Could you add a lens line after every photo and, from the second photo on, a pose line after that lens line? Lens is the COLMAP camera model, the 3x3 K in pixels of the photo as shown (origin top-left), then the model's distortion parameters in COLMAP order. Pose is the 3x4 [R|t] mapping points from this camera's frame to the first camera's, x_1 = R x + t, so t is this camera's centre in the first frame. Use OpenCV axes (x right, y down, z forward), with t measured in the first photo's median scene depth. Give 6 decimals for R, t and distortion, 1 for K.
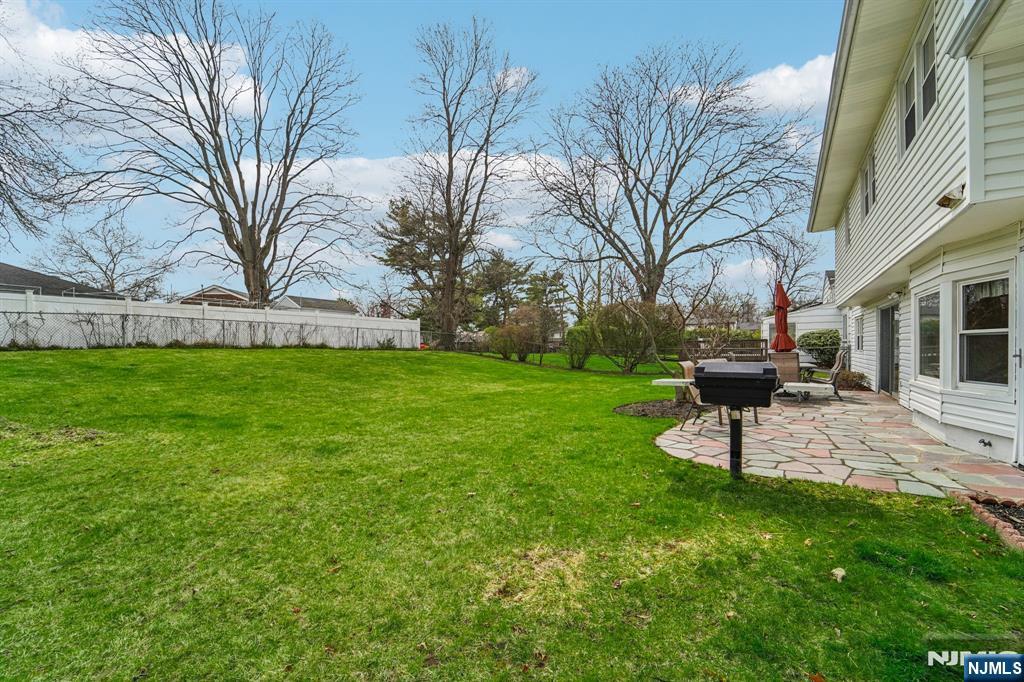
lens RADIAL K [[420.5, 0, 512.2], [0, 420.5, 345.5], [0, 0, 1]] dist [-0.000598, -0.000320]
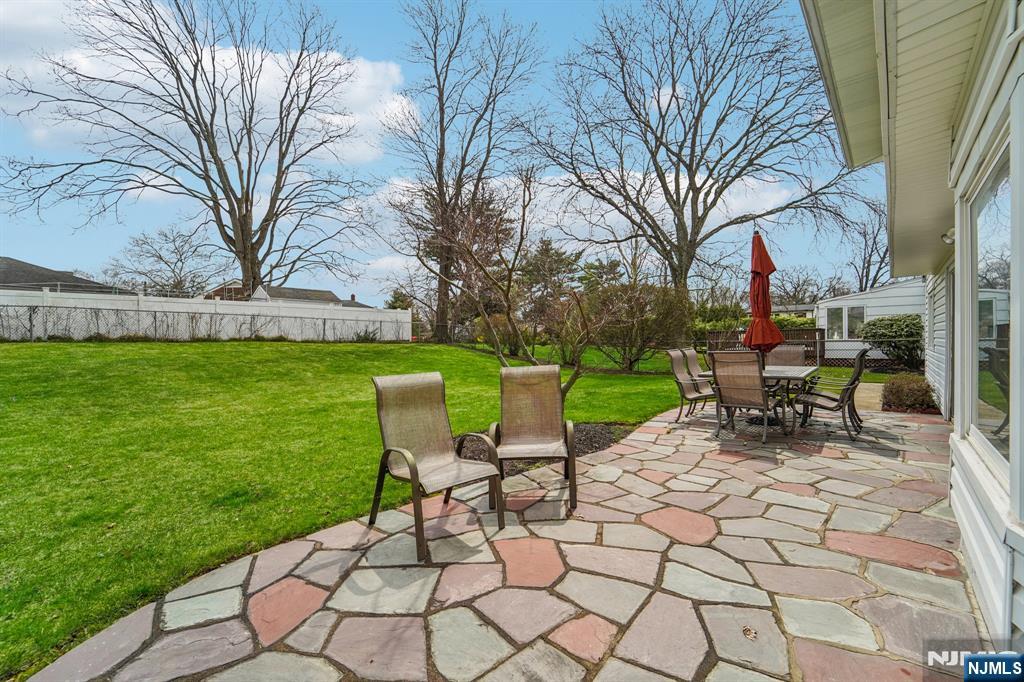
lens RADIAL K [[420.5, 0, 512.4], [0, 420.5, 338.9], [0, 0, 1]] dist [-0.000598, -0.000320]
pose [[0.987410, -0.002196, -0.158165, 0.156304], [0.002905, 0.999987, 0.004255, -0.000661], [0.158154, -0.004661, 0.987403, 0.139151]]
